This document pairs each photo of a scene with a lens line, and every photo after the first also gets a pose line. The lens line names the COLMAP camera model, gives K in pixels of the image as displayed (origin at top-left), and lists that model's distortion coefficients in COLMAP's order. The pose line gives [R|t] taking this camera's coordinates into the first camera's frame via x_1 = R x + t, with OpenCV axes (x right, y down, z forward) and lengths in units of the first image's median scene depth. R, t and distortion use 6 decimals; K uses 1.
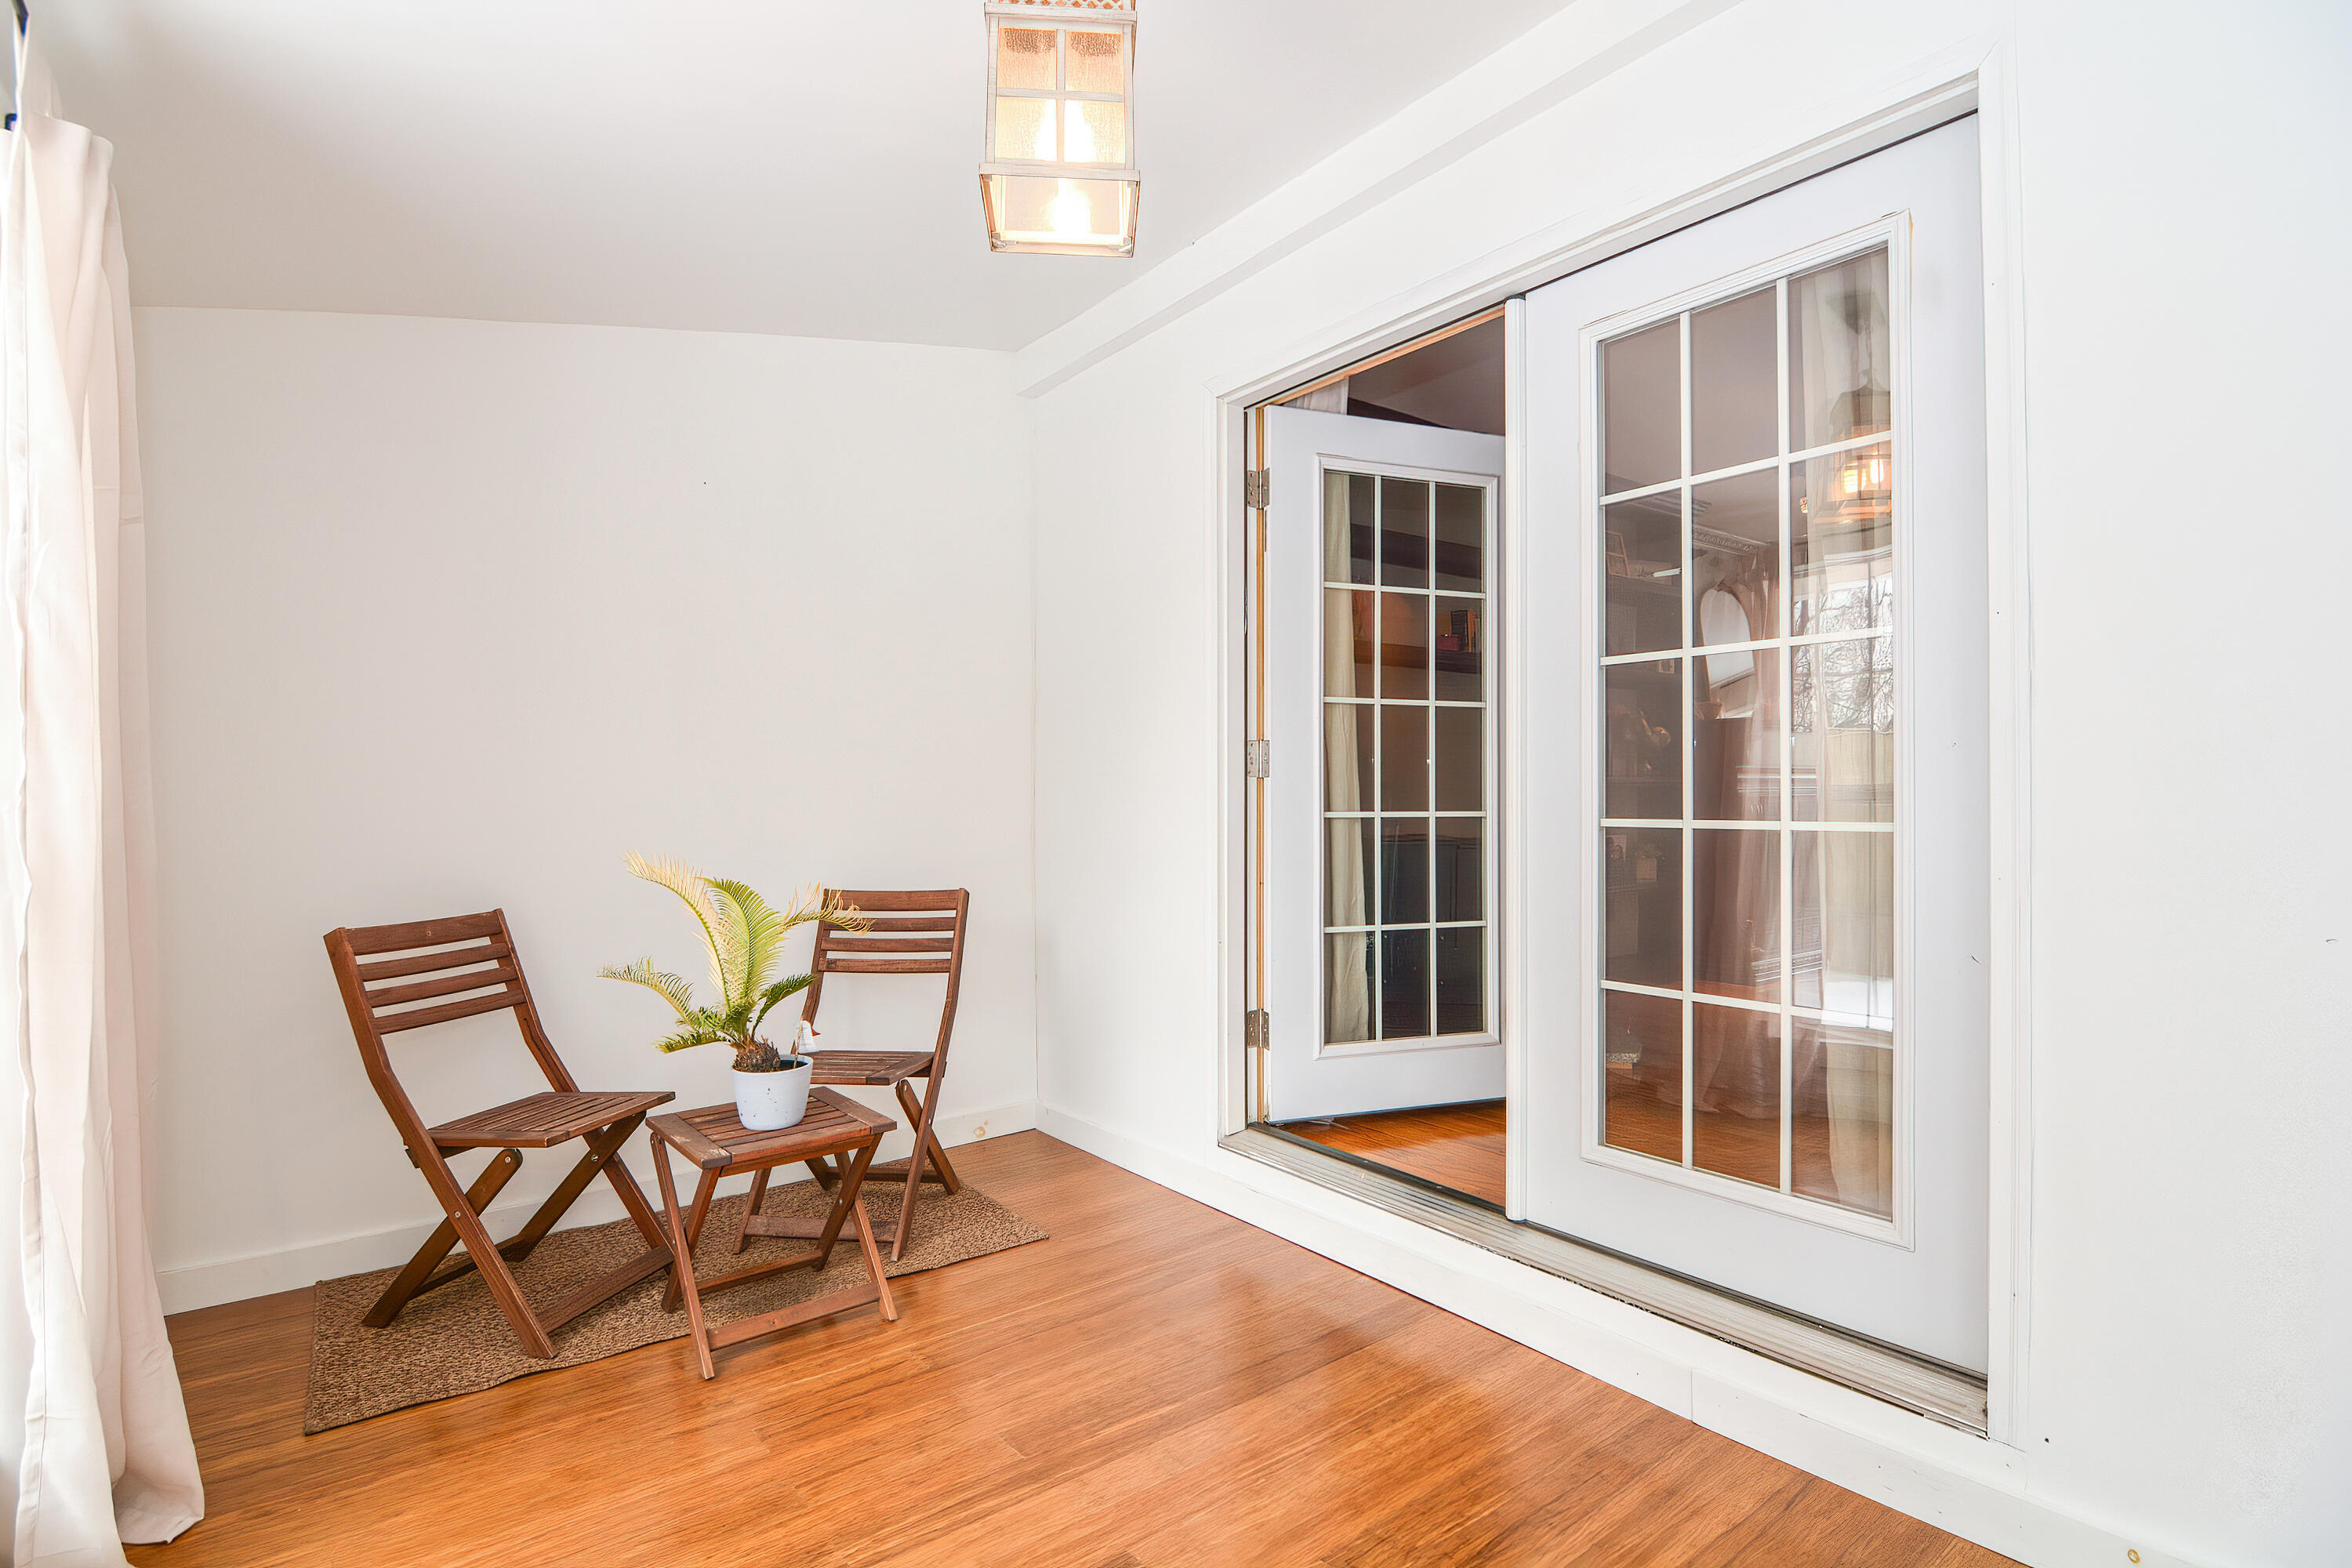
lens RADIAL K [[1155.5, 0, 1176.1], [0, 1155.5, 794.5], [0, 0, 1]] dist [-0.005112, -0.011507]
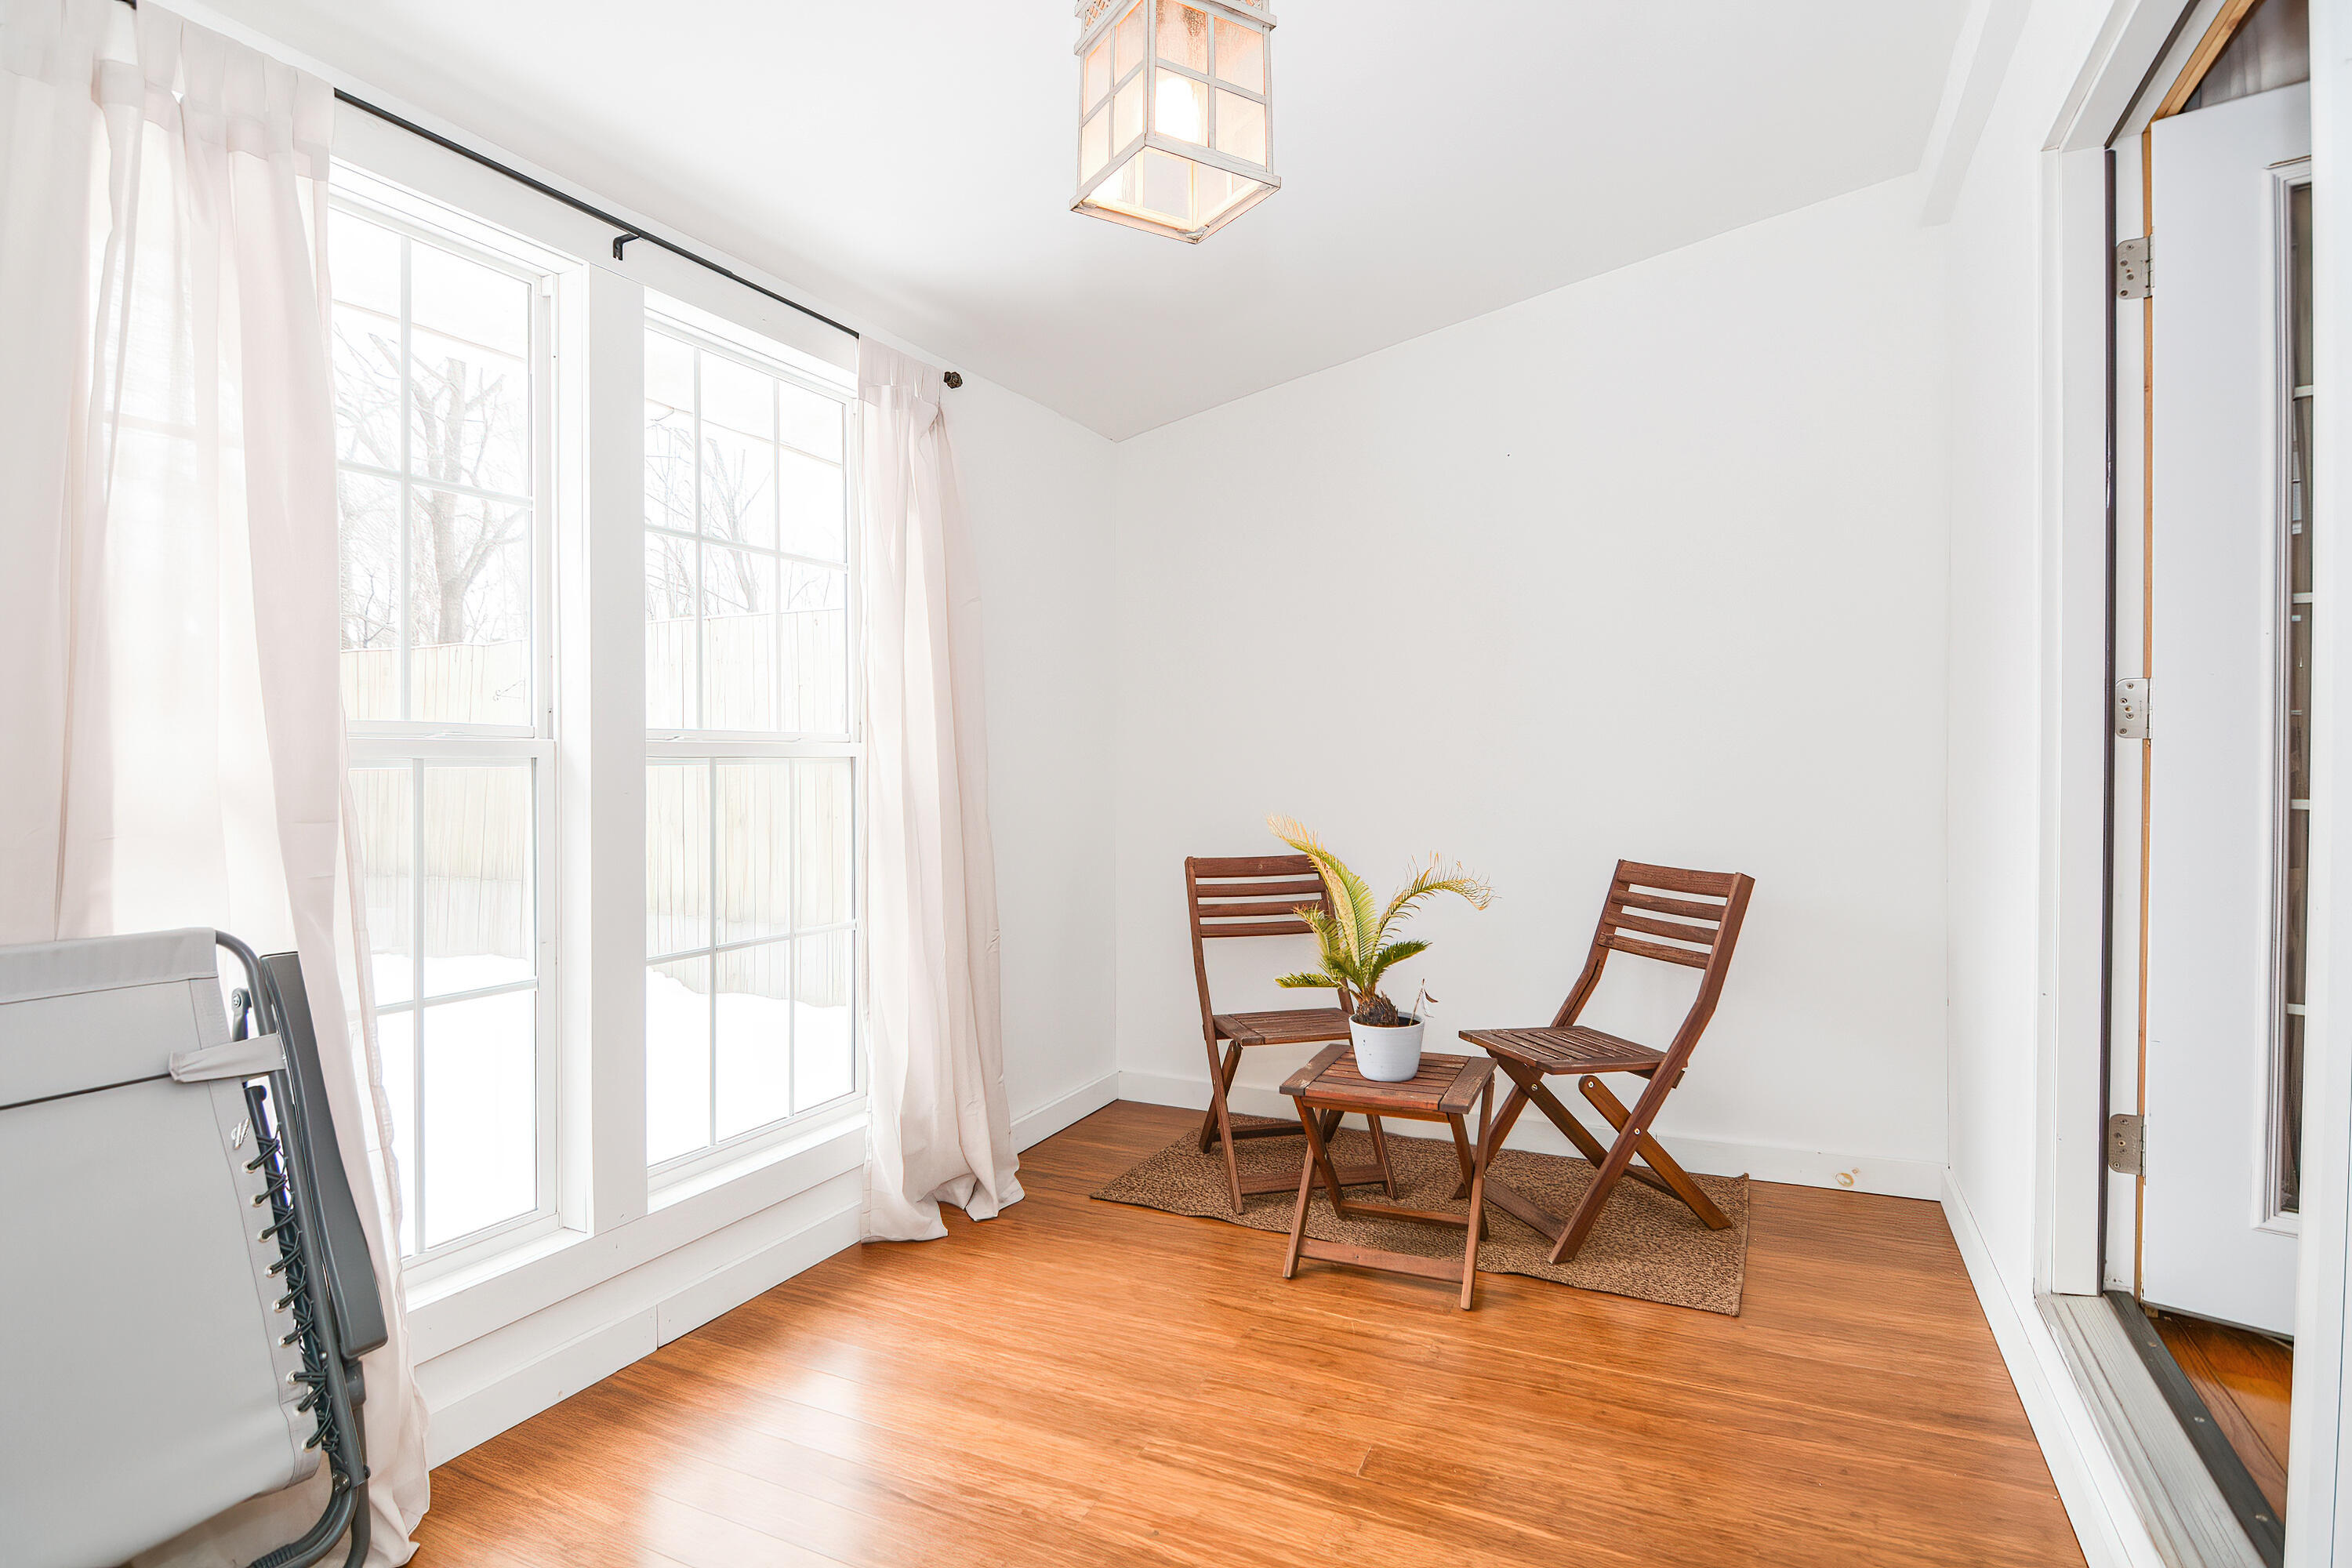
lens RADIAL K [[1155.5, 0, 1177.2], [0, 1155.5, 775.2], [0, 0, 1]] dist [-0.005112, -0.011507]
pose [[0.454974, 0.020803, -0.890261, 0.489049], [0.005033, 0.999651, 0.025931, -0.016862], [0.890490, -0.016278, 0.454711, 0.349647]]
